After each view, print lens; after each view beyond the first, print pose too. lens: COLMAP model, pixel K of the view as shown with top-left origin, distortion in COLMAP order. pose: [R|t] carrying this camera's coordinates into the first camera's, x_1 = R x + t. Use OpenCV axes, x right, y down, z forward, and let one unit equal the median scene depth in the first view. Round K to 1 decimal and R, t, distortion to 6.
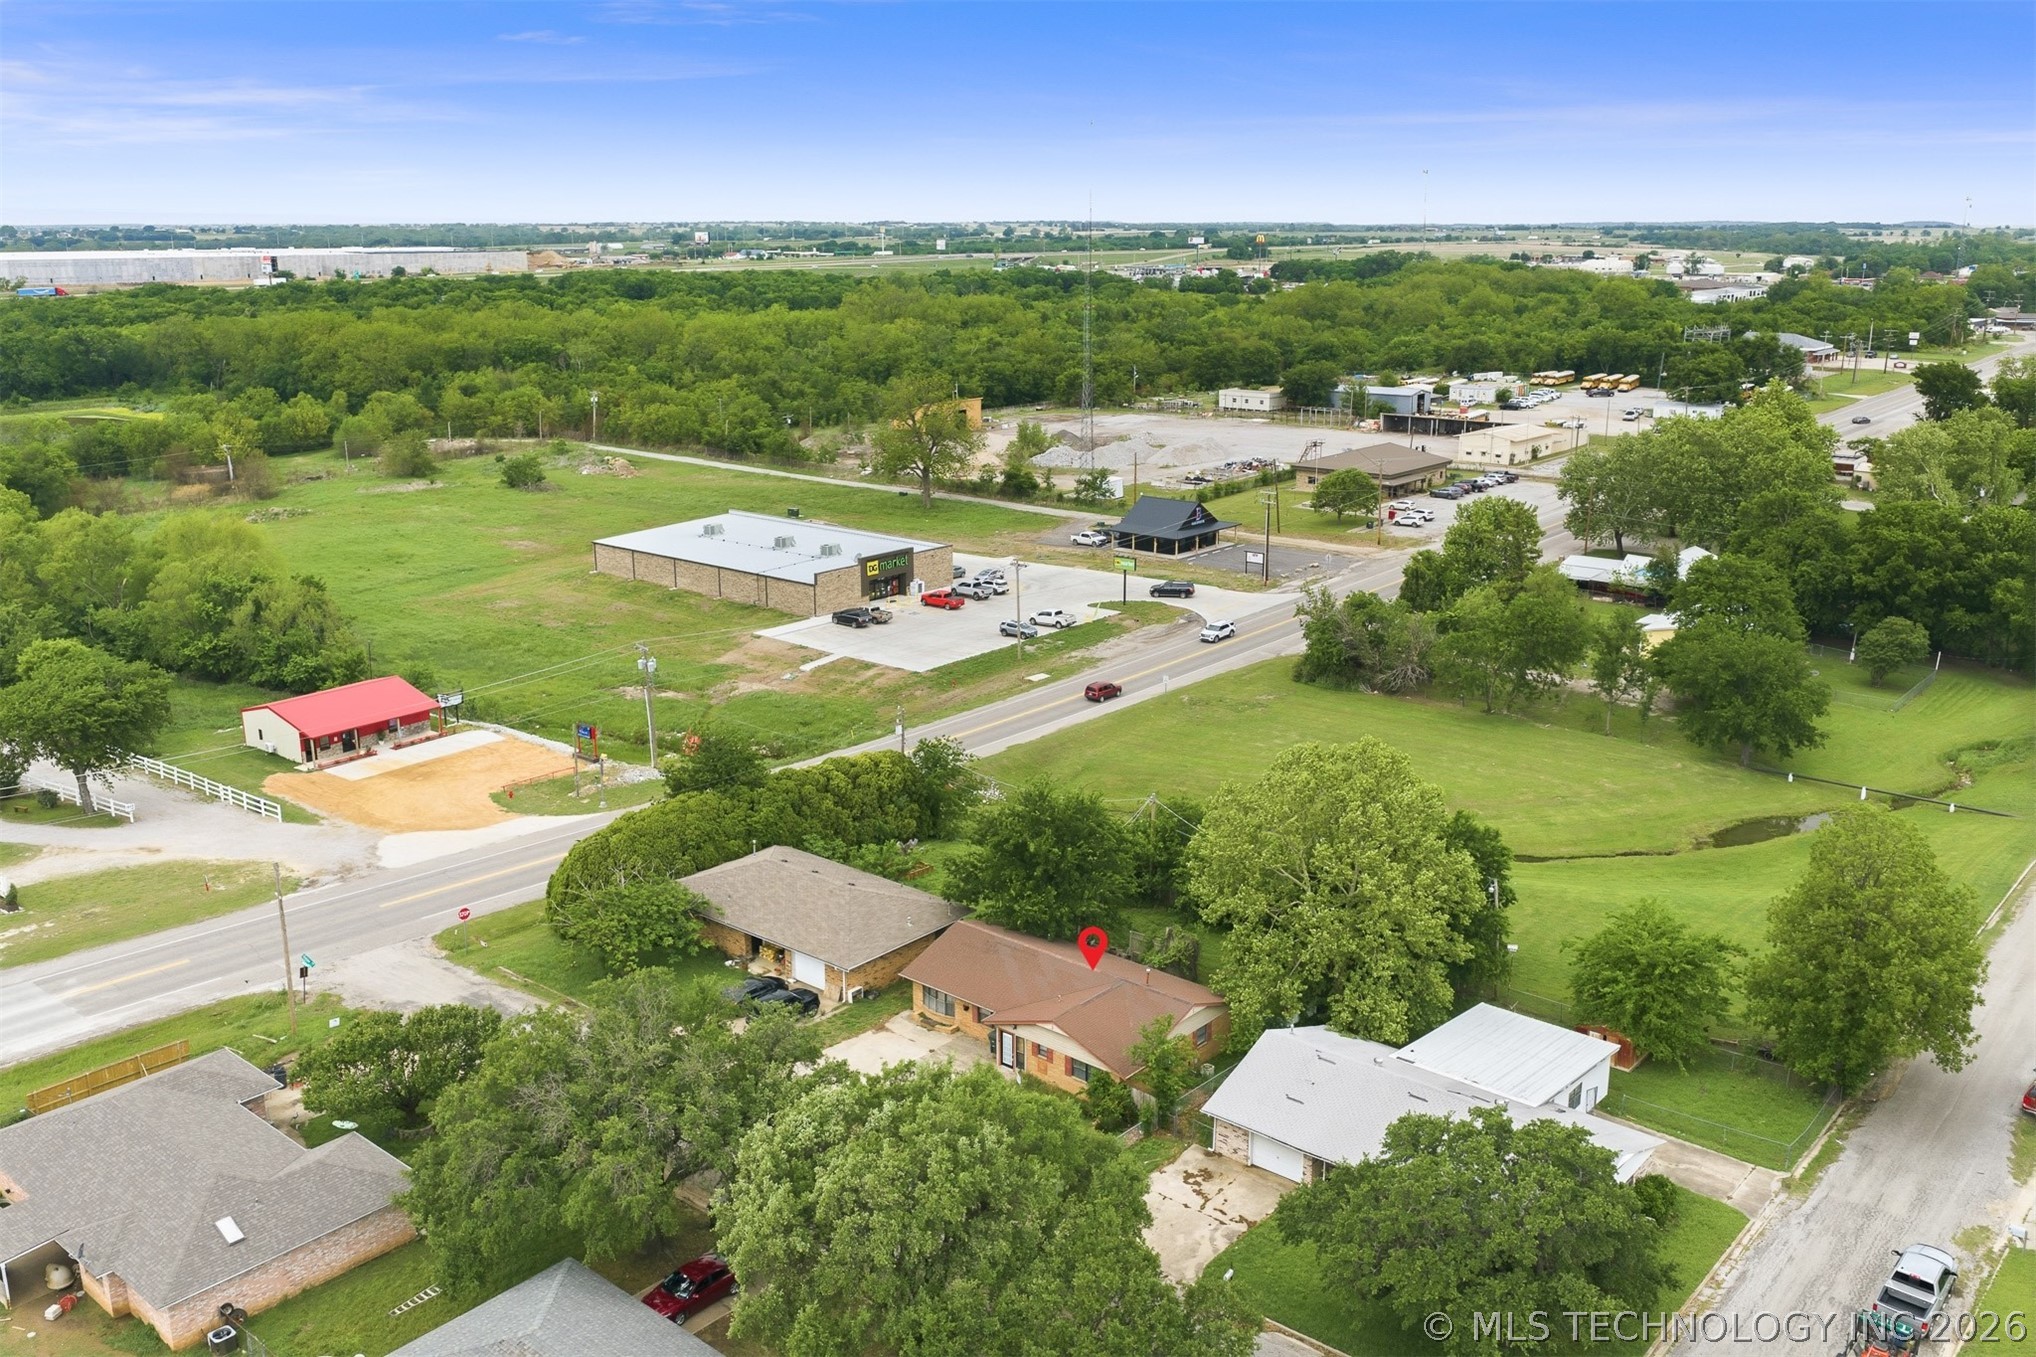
lens RADIAL K [[1715.2, 0, 1018.0], [0, 1715.2, 678.5], [0, 0, 1]] dist [0.002583, -0.010314]
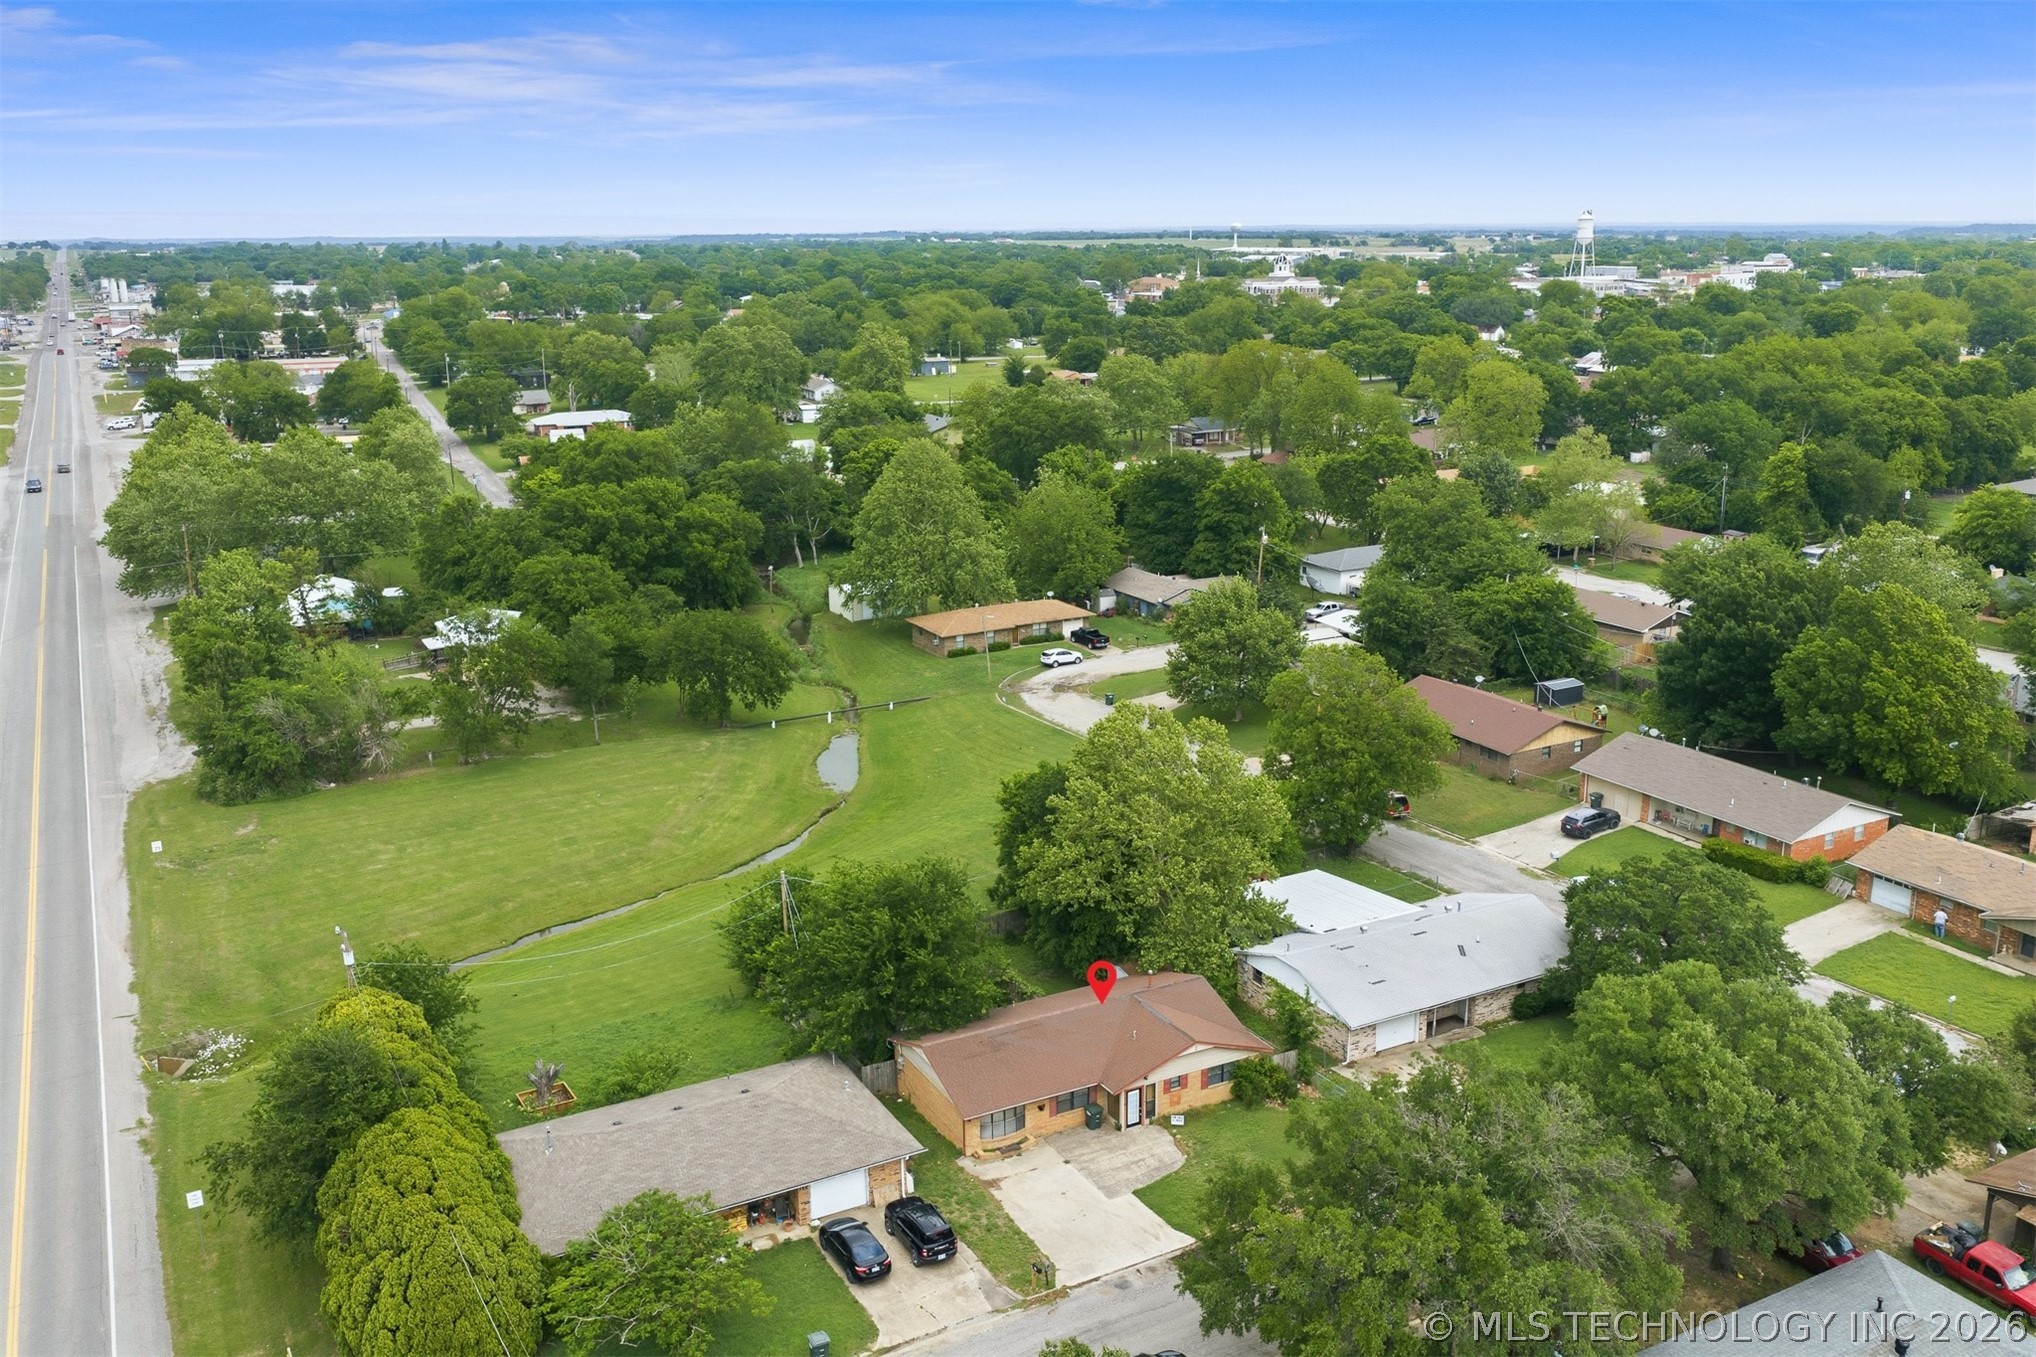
lens RADIAL K [[1715.2, 0, 1018.0], [0, 1715.2, 678.5], [0, 0, 1]] dist [0.002583, -0.010314]
pose [[0.353513, -0.237048, 0.904896, -0.818471], [0.251810, 0.955765, 0.152000, -0.164582], [-0.900900, 0.174128, 0.397567, 0.646390]]
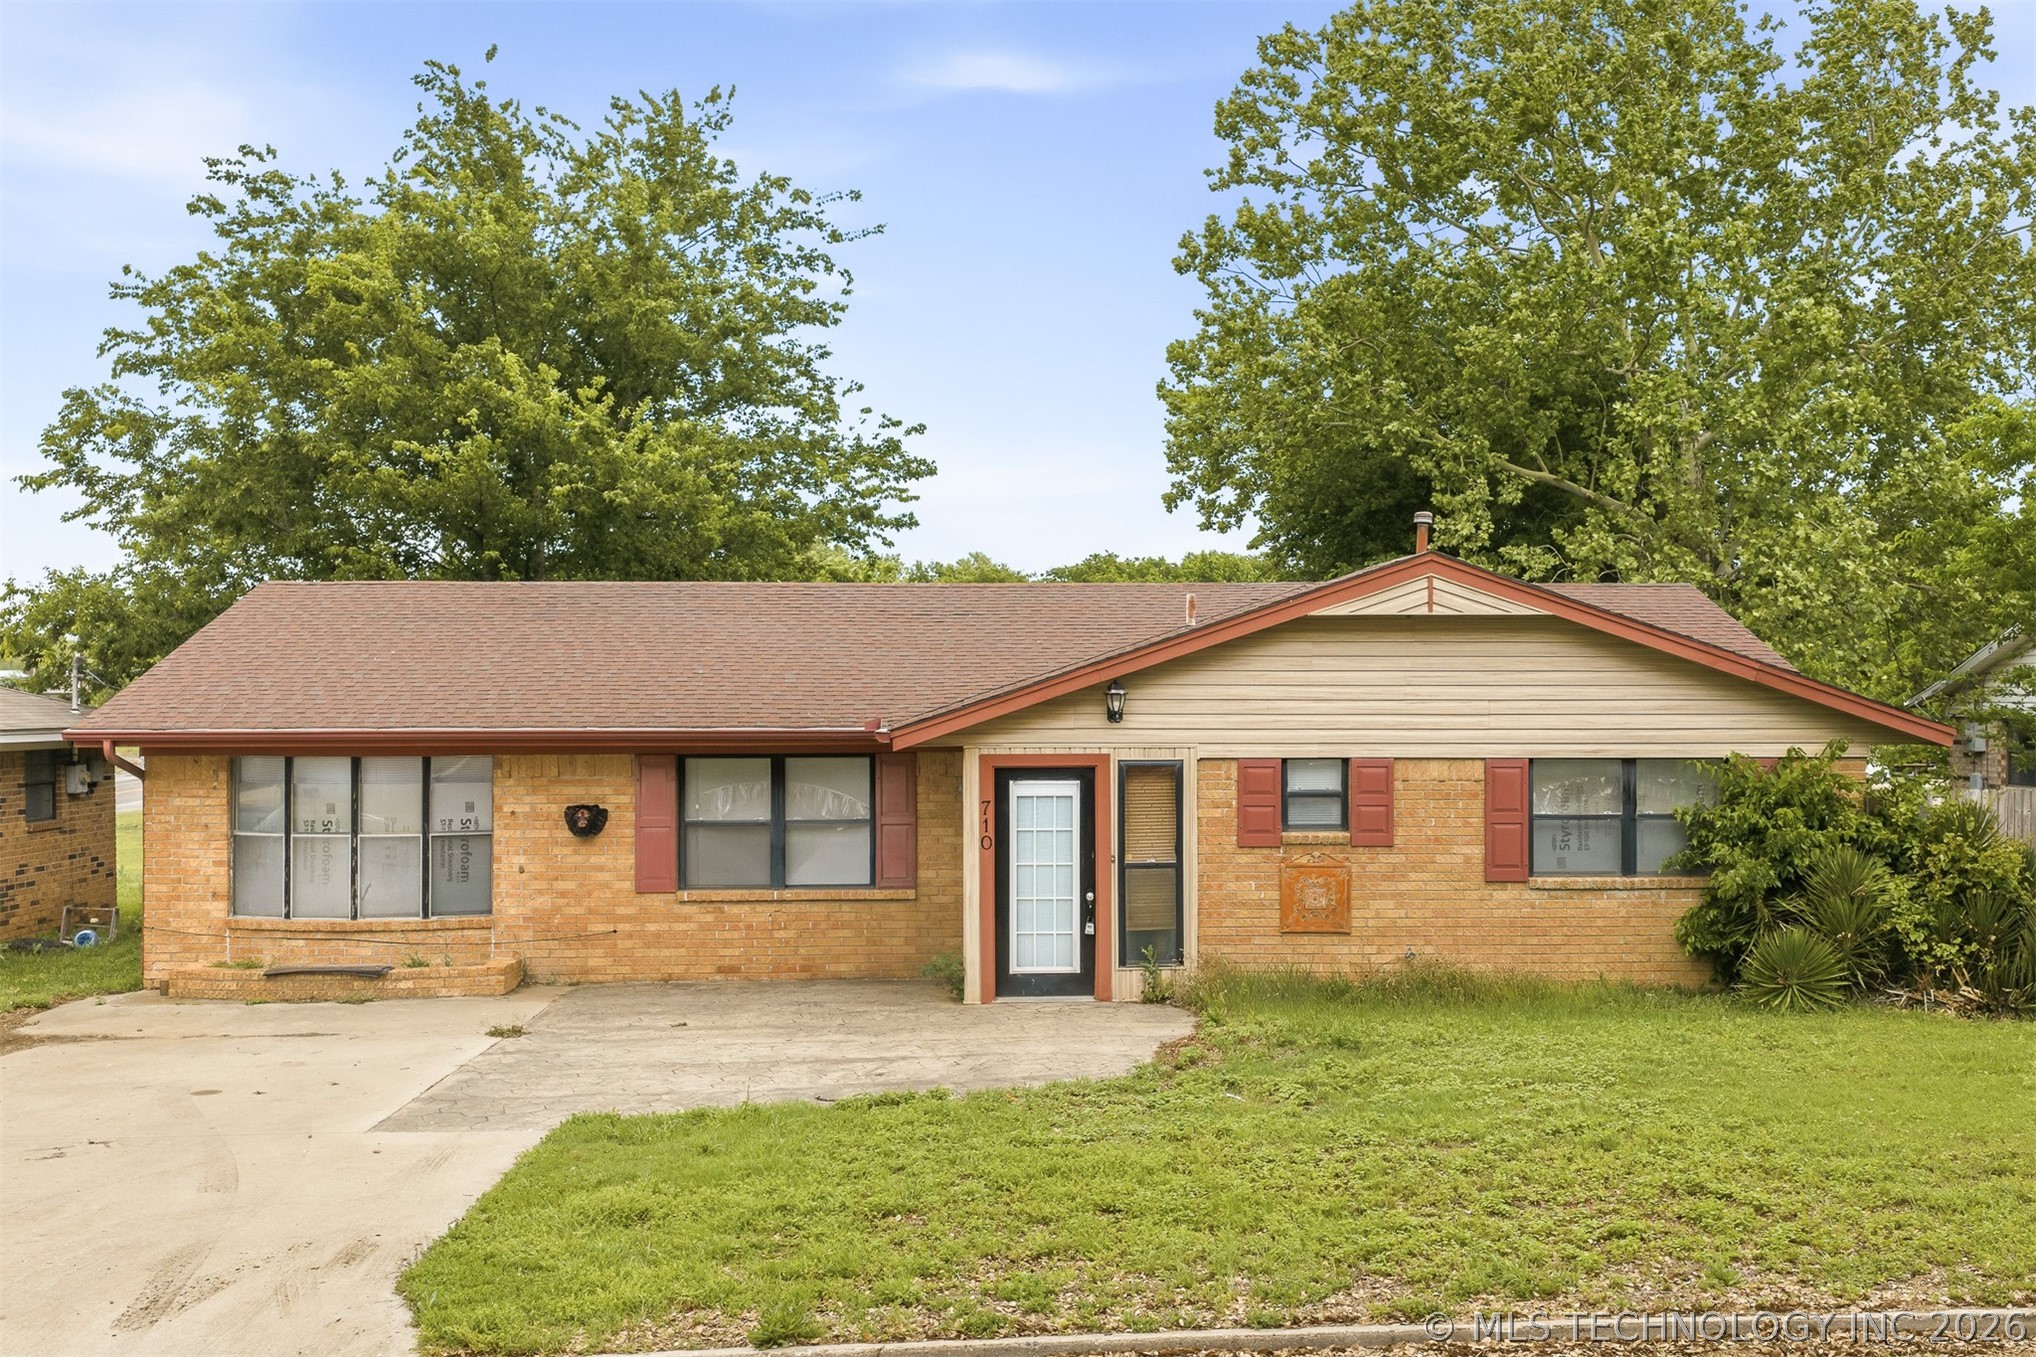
lens RADIAL K [[2015.0, 0, 1115.8], [0, 2015.0, 678.2], [0, 0, 1]] dist [-0.003742, -0.018445]
pose [[0.714235, 0.011338, 0.699814, -0.140431], [0.181987, 0.962469, -0.201331, 0.238872], [-0.675832, 0.271155, 0.685366, 0.855356]]
